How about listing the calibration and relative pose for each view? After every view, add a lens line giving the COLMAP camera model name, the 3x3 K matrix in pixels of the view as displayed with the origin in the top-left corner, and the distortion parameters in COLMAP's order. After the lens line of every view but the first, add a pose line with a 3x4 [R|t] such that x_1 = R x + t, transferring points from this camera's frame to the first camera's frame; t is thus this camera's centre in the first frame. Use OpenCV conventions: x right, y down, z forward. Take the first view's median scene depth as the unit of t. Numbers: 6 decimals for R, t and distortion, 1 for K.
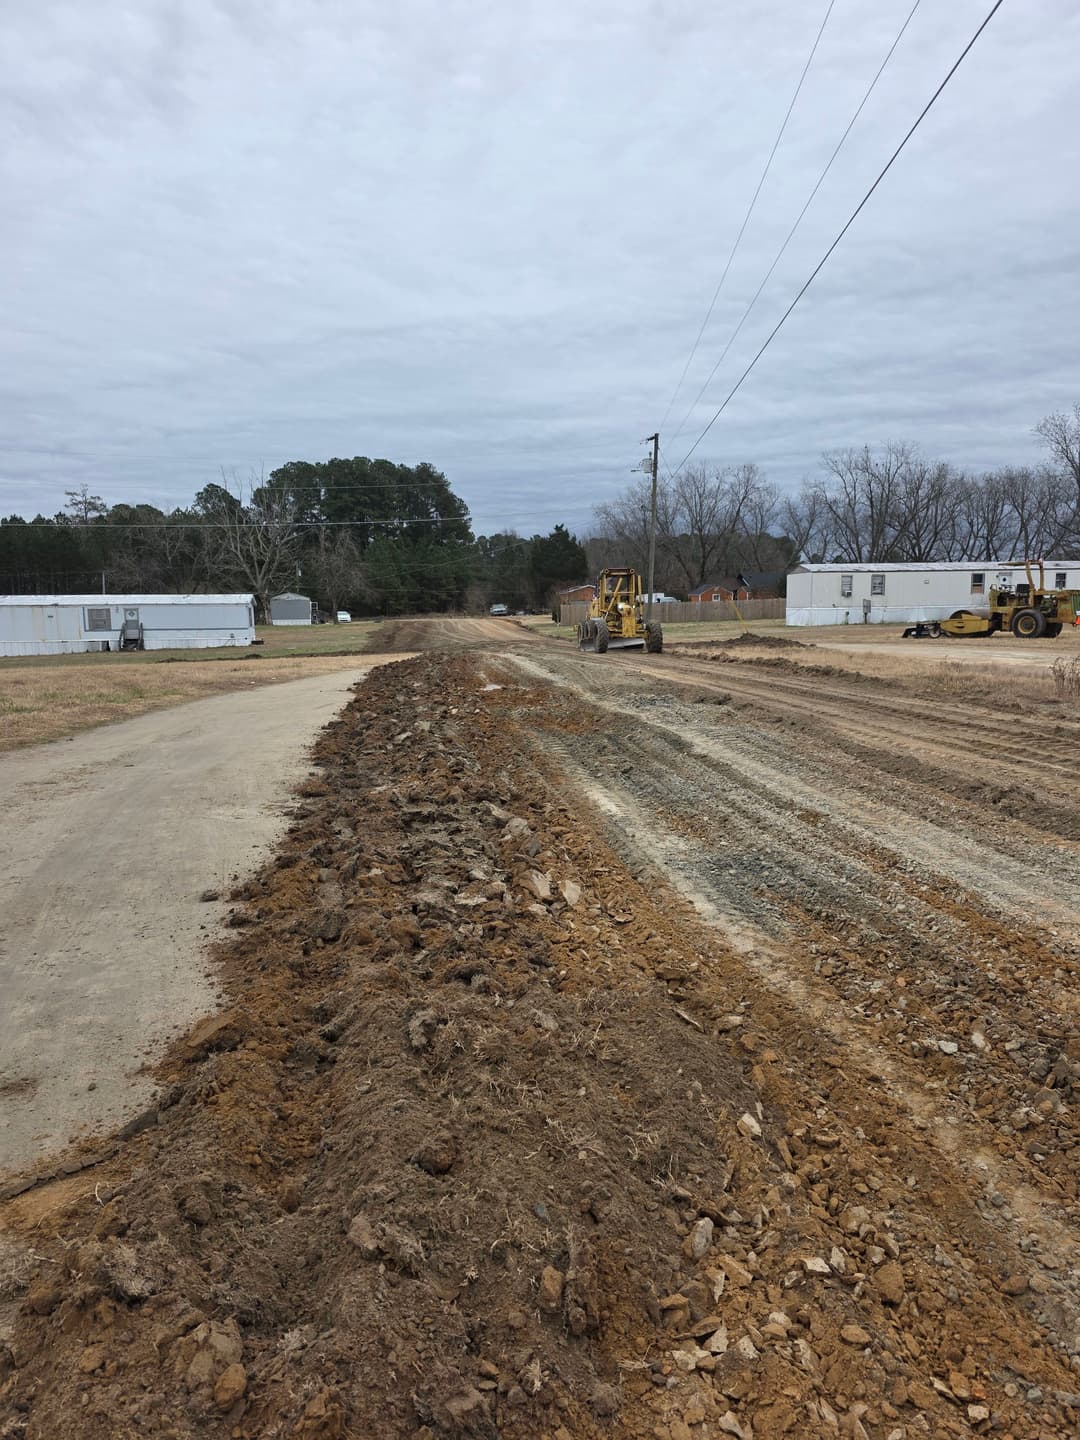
lens RADIAL K [[949.6, 0, 540.0], [0, 949.6, 720.0], [0, 0, 1]] dist [0.074629, -0.052939]
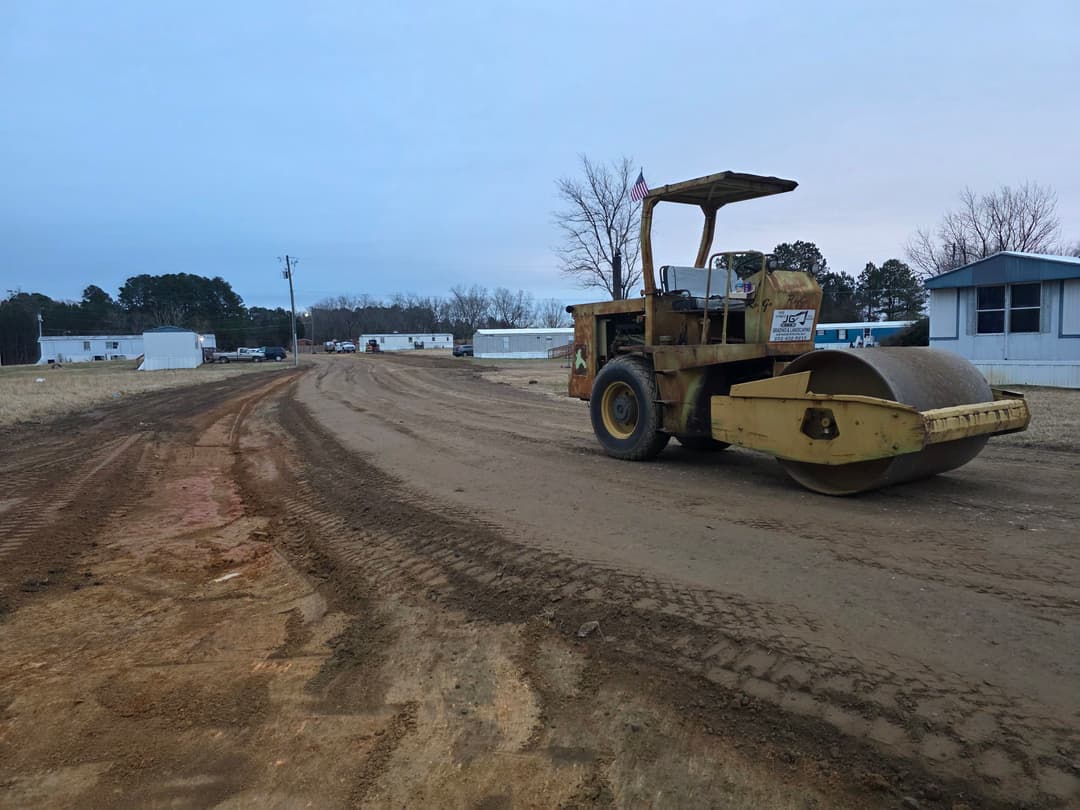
lens RADIAL K [[712.2, 0, 532.9], [0, 712.2, 401.2], [0, 0, 1]] dist [0.074629, -0.052939]
pose [[0.943168, -0.035061, 0.330463, -0.008510], [0.050638, 0.997969, -0.038645, 0.079322], [-0.328437, 0.053183, 0.943027, -0.615569]]
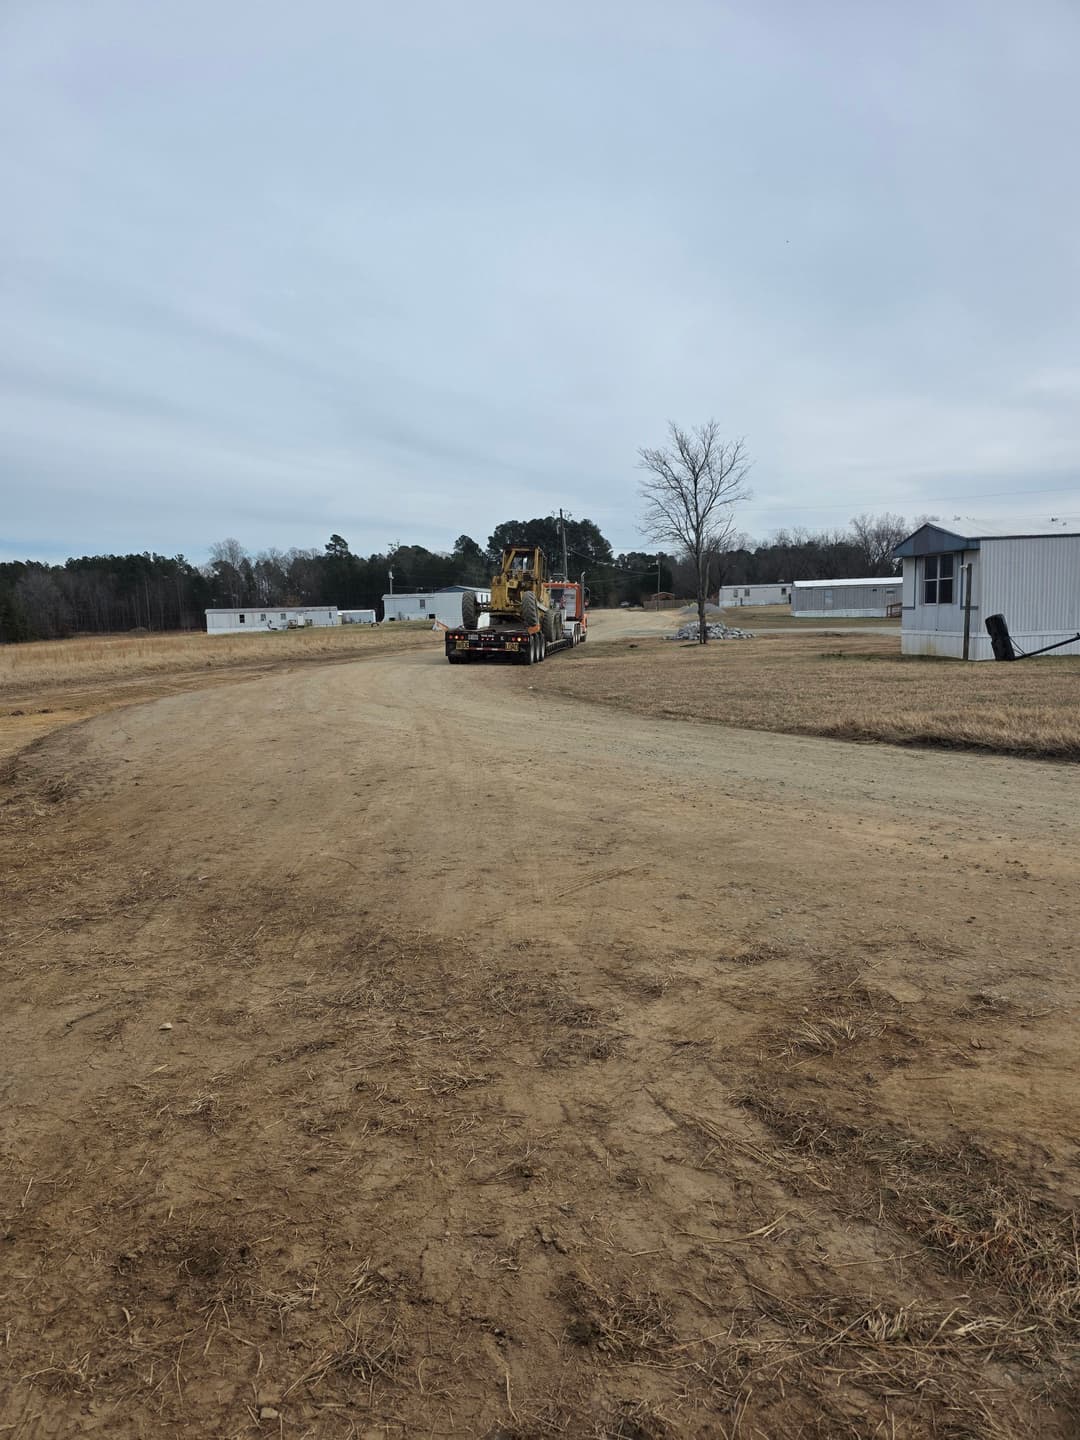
lens RADIAL K [[949.6, 0, 540.0], [0, 949.6, 720.0], [0, 0, 1]] dist [0.074629, -0.052939]
pose [[0.988428, 0.003942, -0.151639, 0.056708], [-0.003856, 0.999992, 0.000860, 0.086049], [0.151641, -0.000265, 0.988436, -0.686299]]
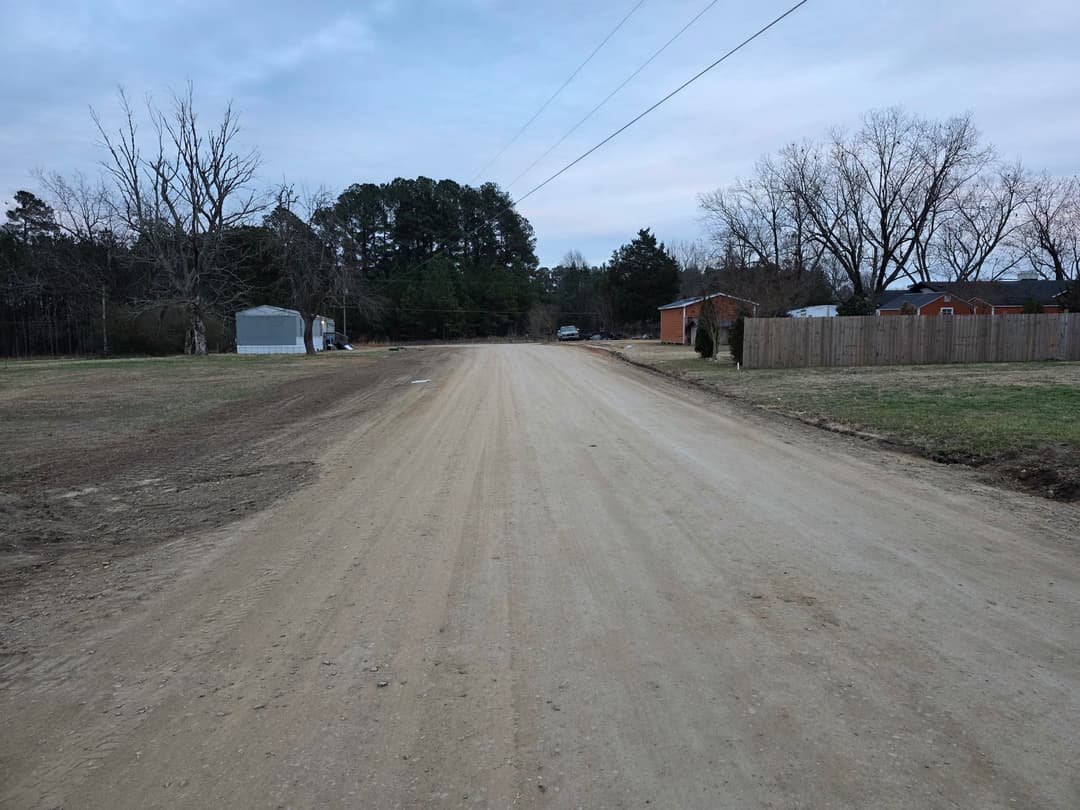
lens RADIAL K [[712.2, 0, 532.9], [0, 712.2, 401.2], [0, 0, 1]] dist [0.074629, -0.052939]
pose [[0.997226, 0.014929, -0.072920, -0.020352], [-0.016549, 0.999628, -0.021658, -0.032114], [0.072570, 0.022805, 0.997103, 0.285755]]
